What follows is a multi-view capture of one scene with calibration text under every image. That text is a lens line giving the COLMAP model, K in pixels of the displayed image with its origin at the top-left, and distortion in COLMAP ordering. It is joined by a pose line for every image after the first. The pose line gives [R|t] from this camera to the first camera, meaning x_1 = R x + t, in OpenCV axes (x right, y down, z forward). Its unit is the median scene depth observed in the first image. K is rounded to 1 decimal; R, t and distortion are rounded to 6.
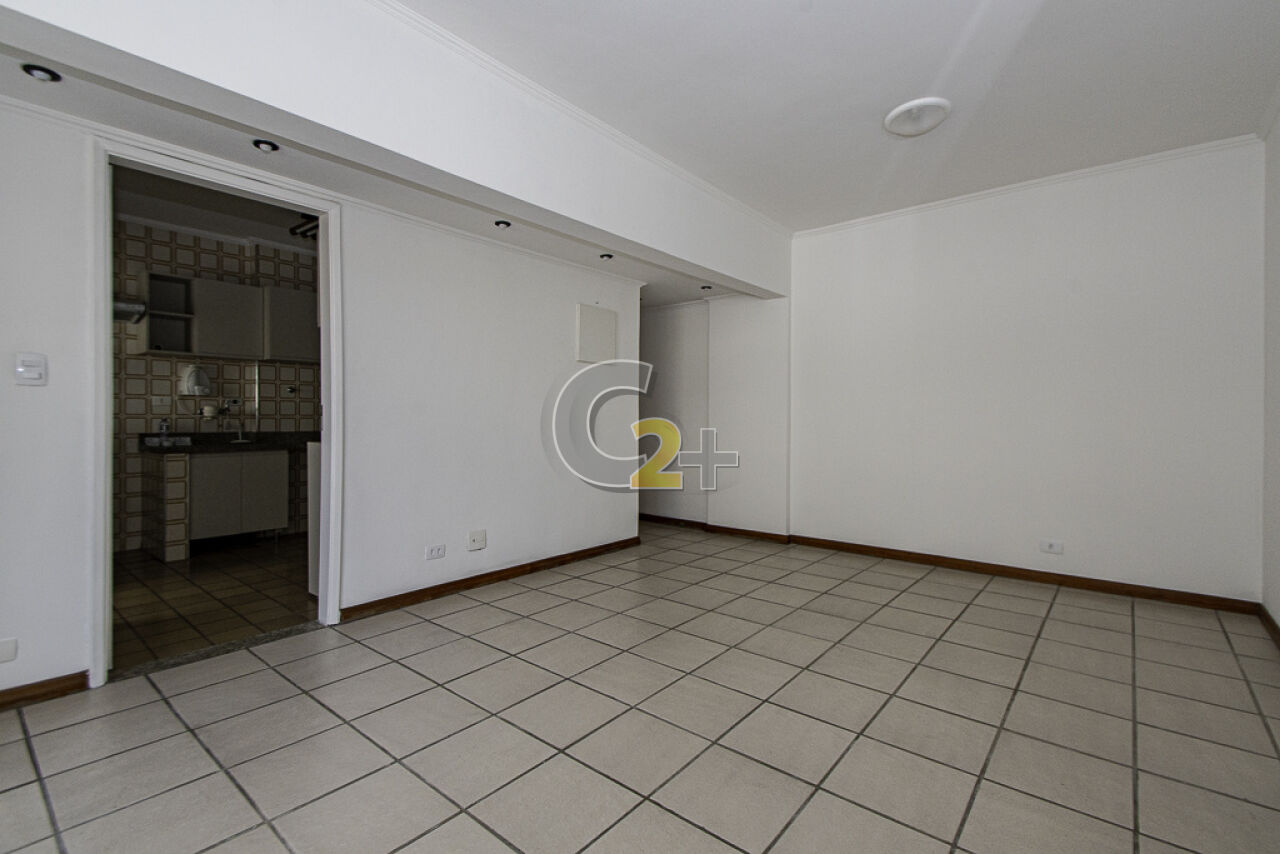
lens RADIAL K [[569.6, 0, 646.4], [0, 569.6, 425.5], [0, 0, 1]] dist [0.007490, -0.000761]
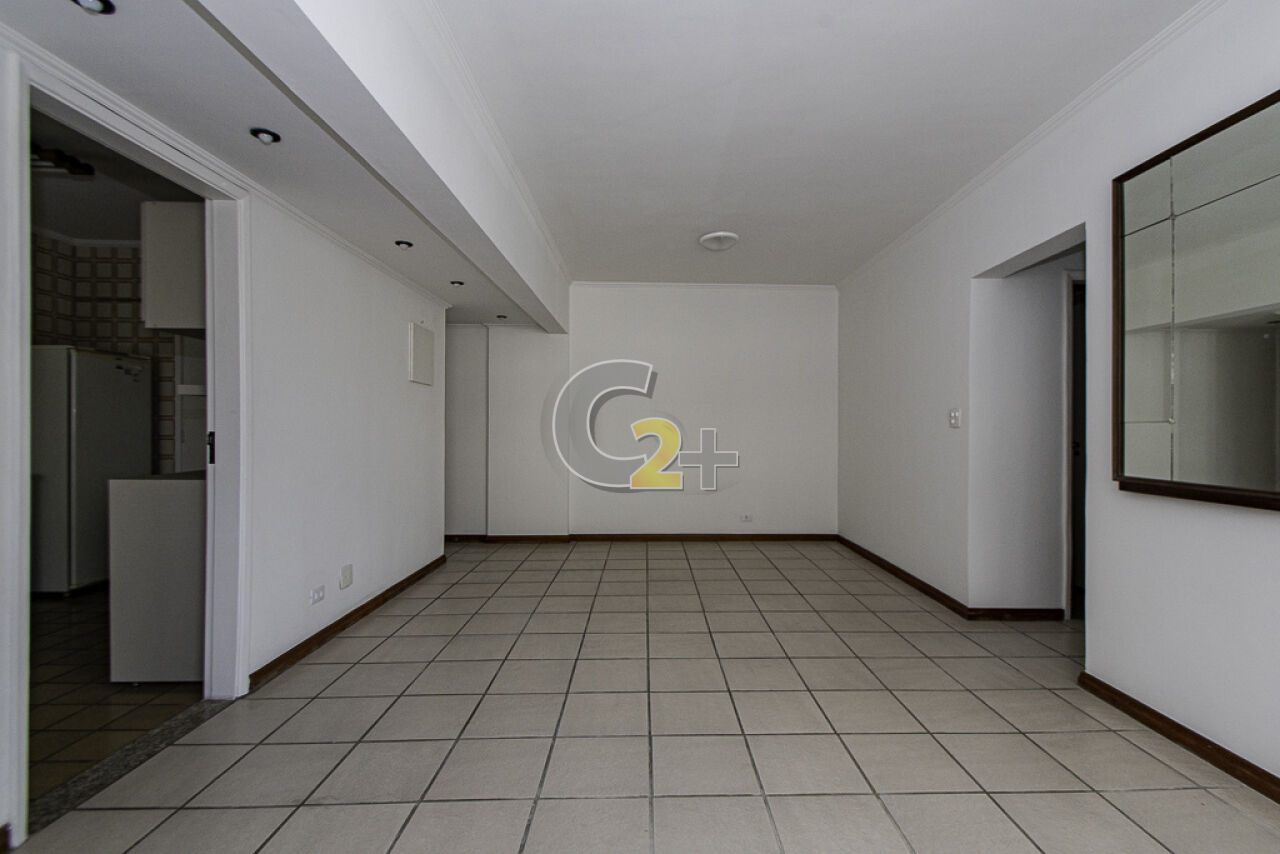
lens RADIAL K [[569.6, 0, 669.8], [0, 569.6, 429.1], [0, 0, 1]] dist [0.007490, -0.000761]
pose [[0.746860, -0.000777, 0.664981, -0.410045], [0.007289, 0.999949, -0.007018, -0.018602], [-0.664942, 0.010089, 0.746827, -0.024988]]
